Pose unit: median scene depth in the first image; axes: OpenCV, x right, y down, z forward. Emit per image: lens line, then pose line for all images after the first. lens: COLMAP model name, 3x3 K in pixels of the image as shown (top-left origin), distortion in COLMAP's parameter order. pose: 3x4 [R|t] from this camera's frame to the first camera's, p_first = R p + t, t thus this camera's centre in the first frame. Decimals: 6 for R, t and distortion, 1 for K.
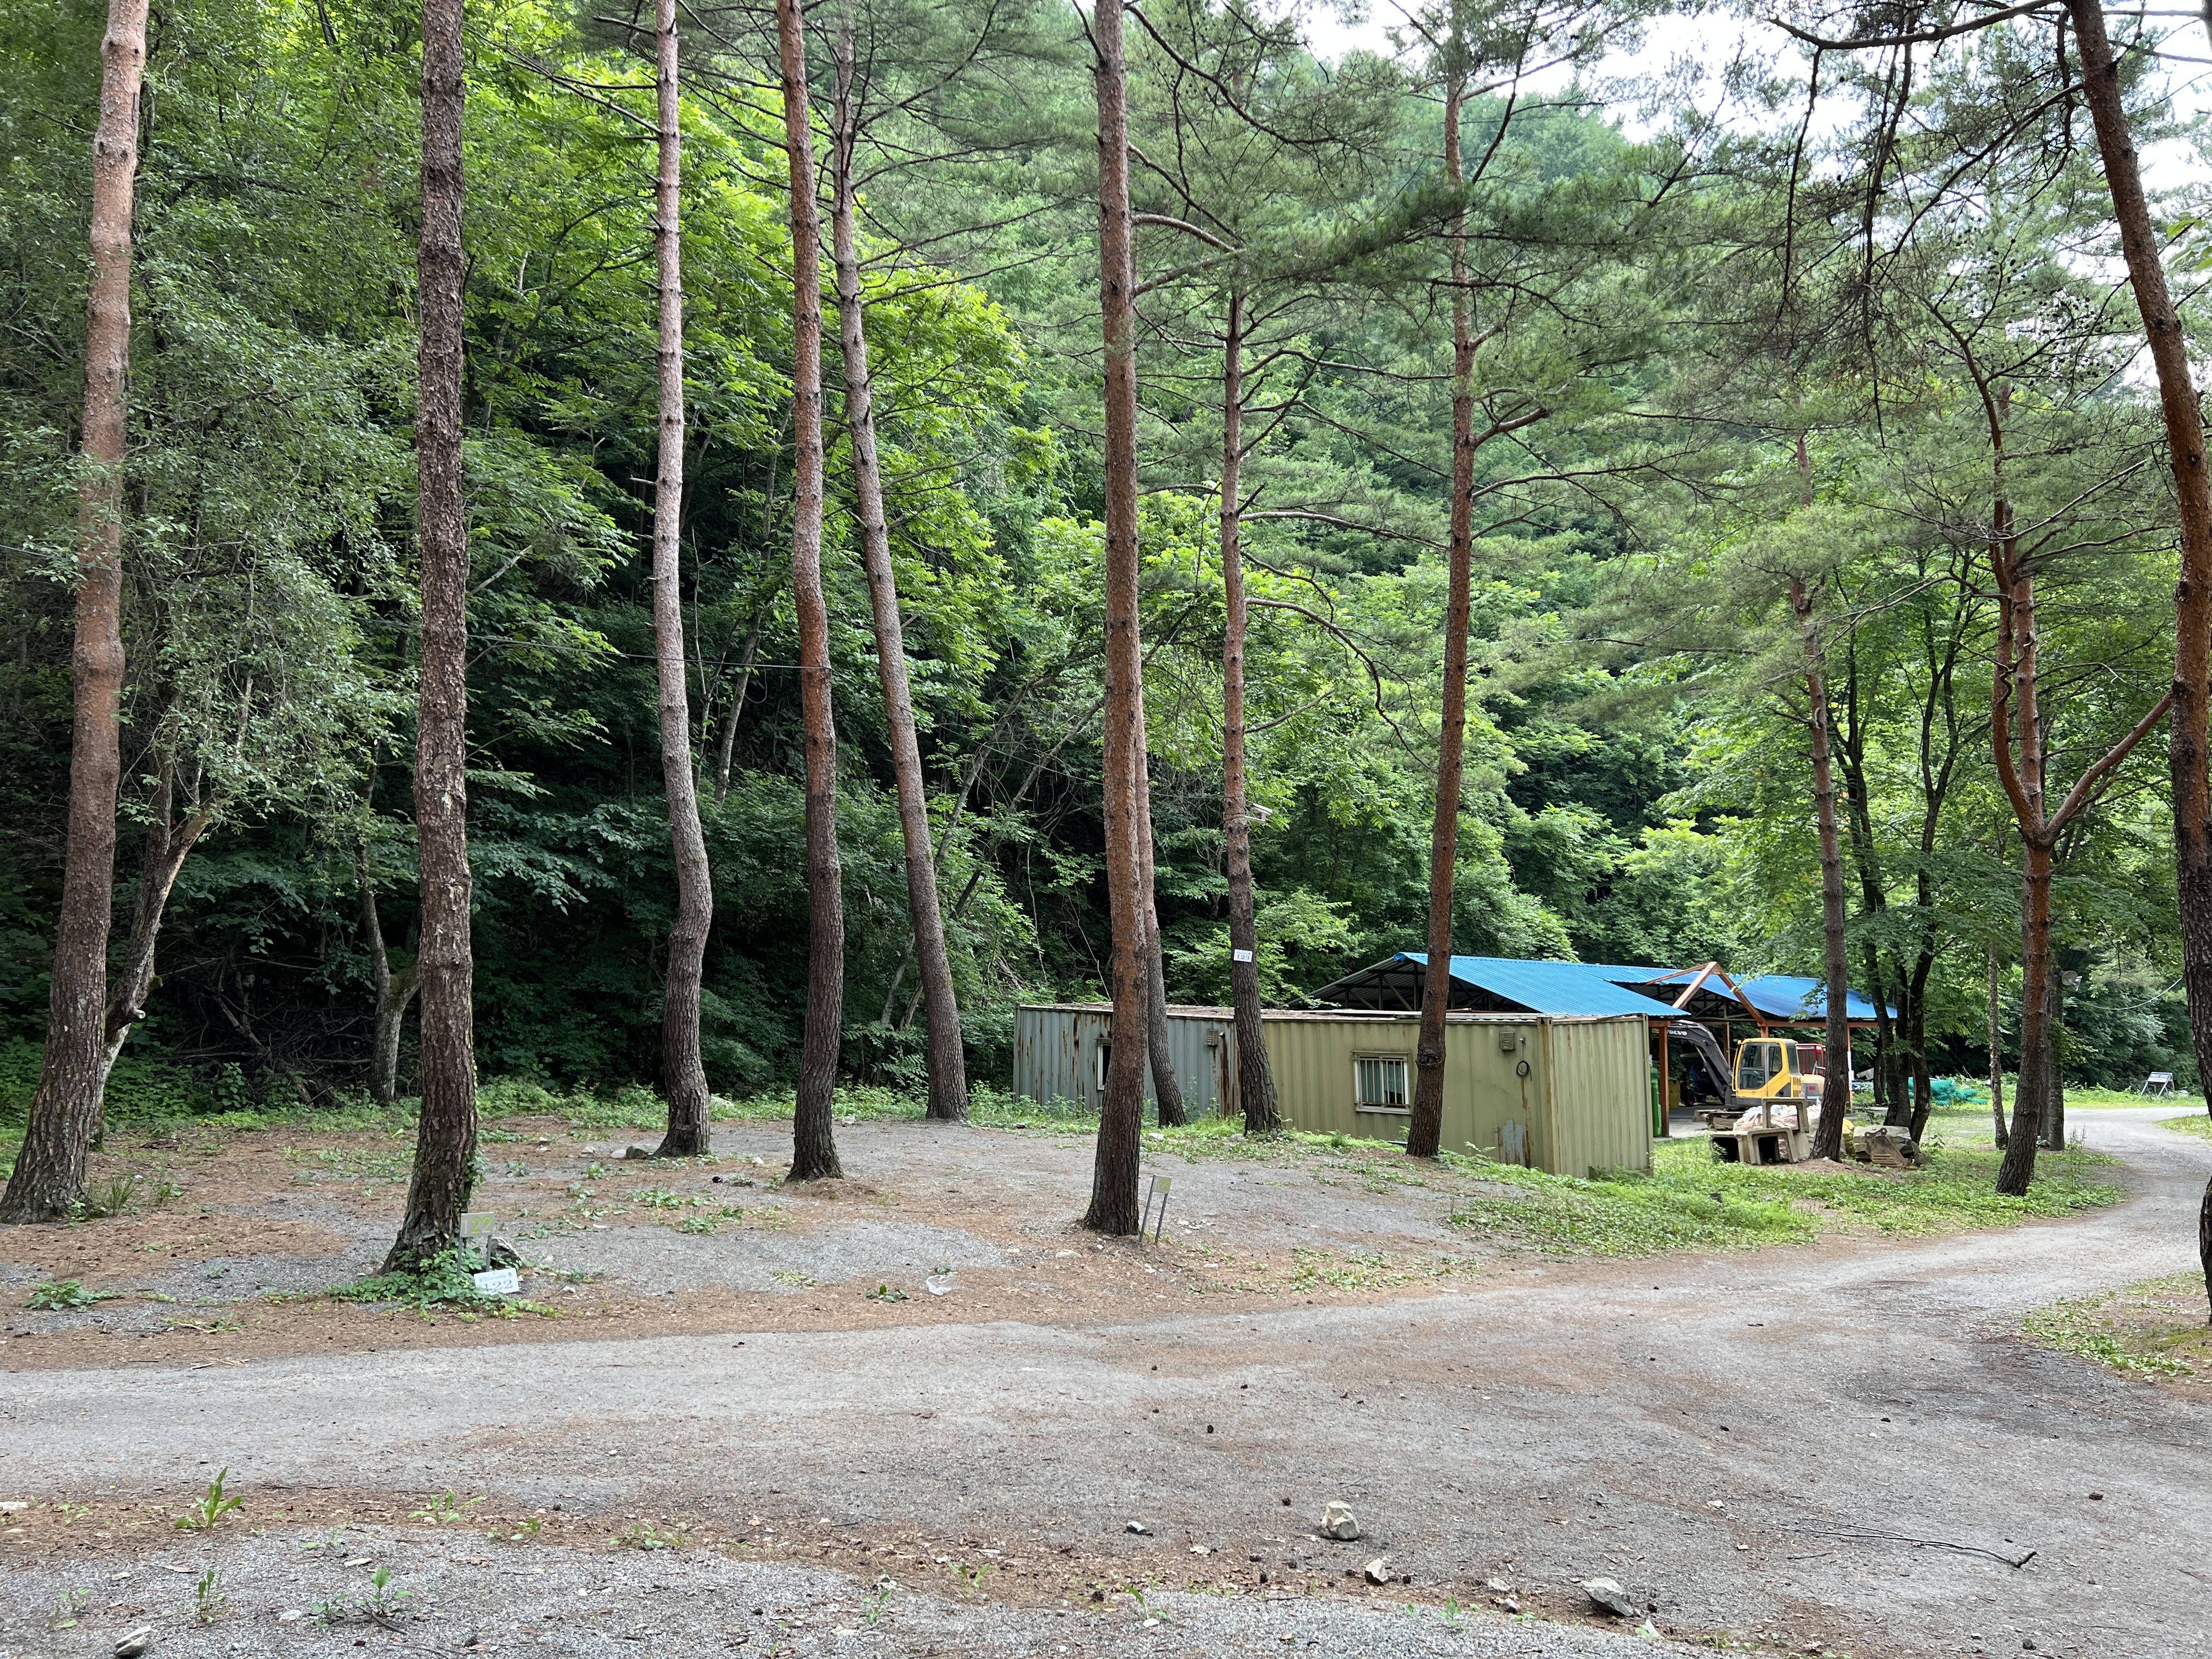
lens RADIAL K [[1666.6, 0, 1106.0], [0, 1666.6, 829.5], [0, 0, 1]] dist [0.052708, -0.046867]
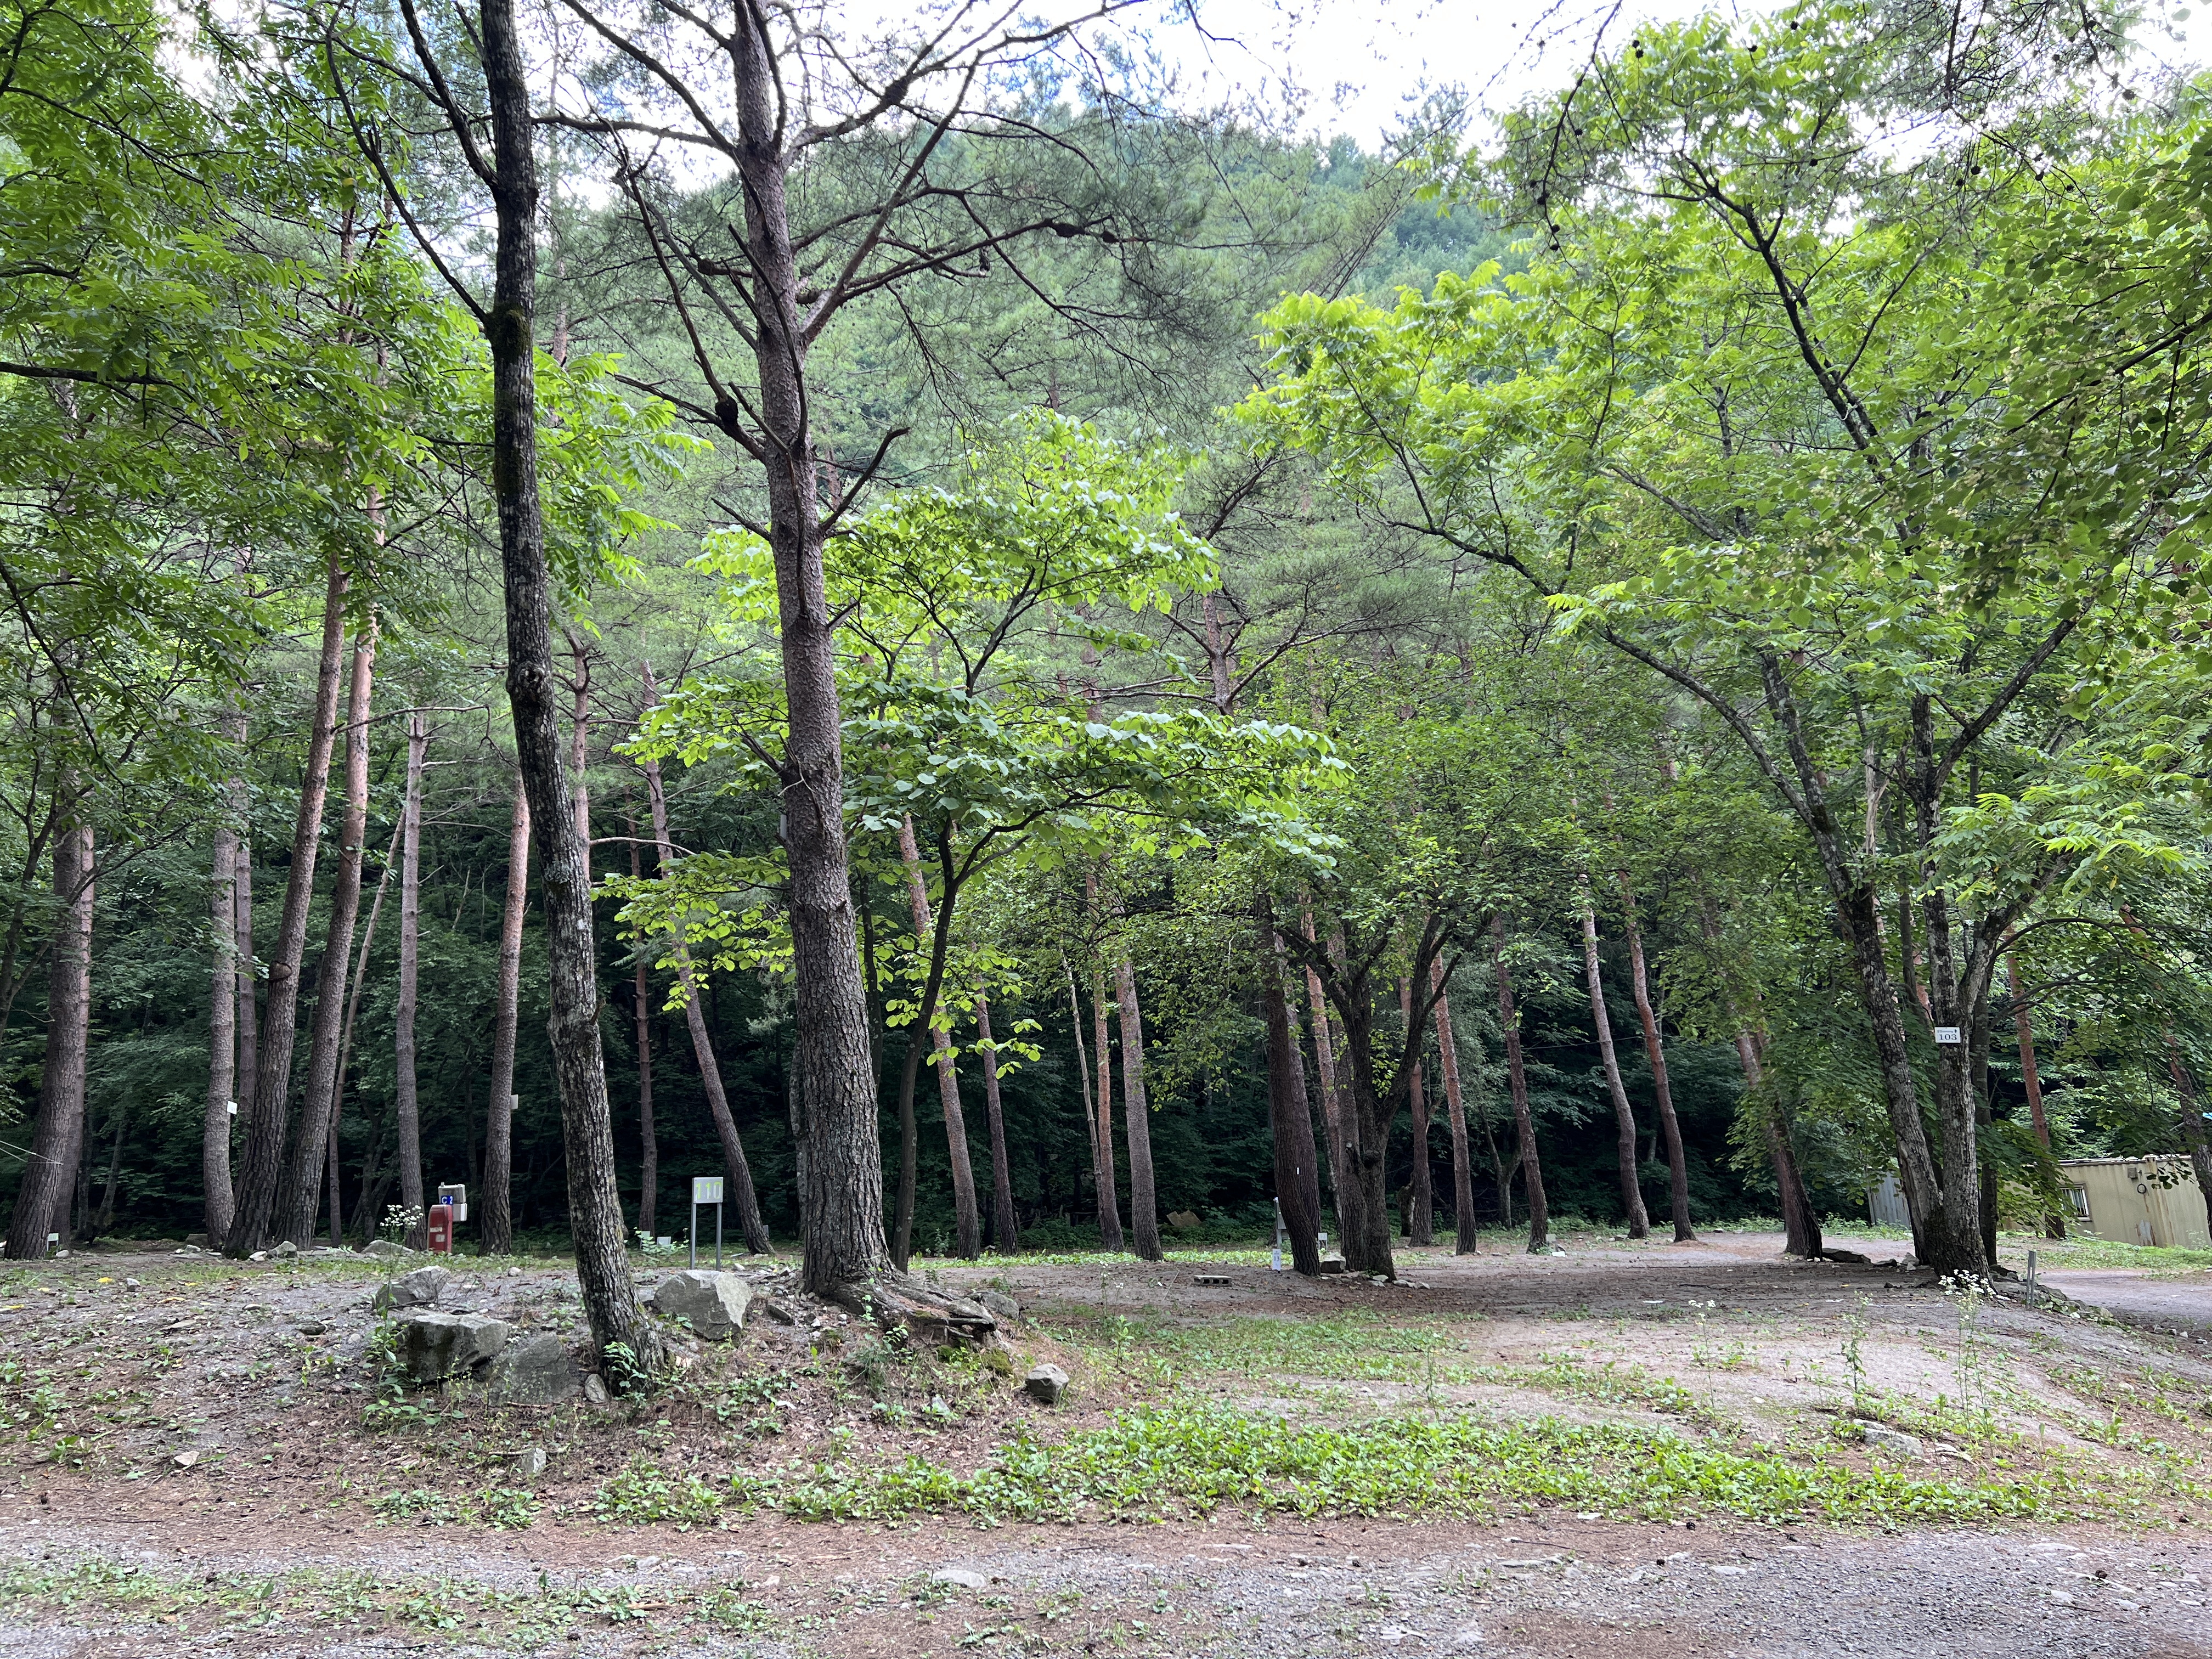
lens RADIAL K [[1666.6, 0, 1106.0], [0, 1666.6, 829.5], [0, 0, 1]] dist [0.052708, -0.046867]
pose [[0.820302, -0.167921, -0.546725, 0.378203], [0.111241, 0.984516, -0.135479, -0.099645], [0.561009, 0.050315, 0.826279, -1.017048]]
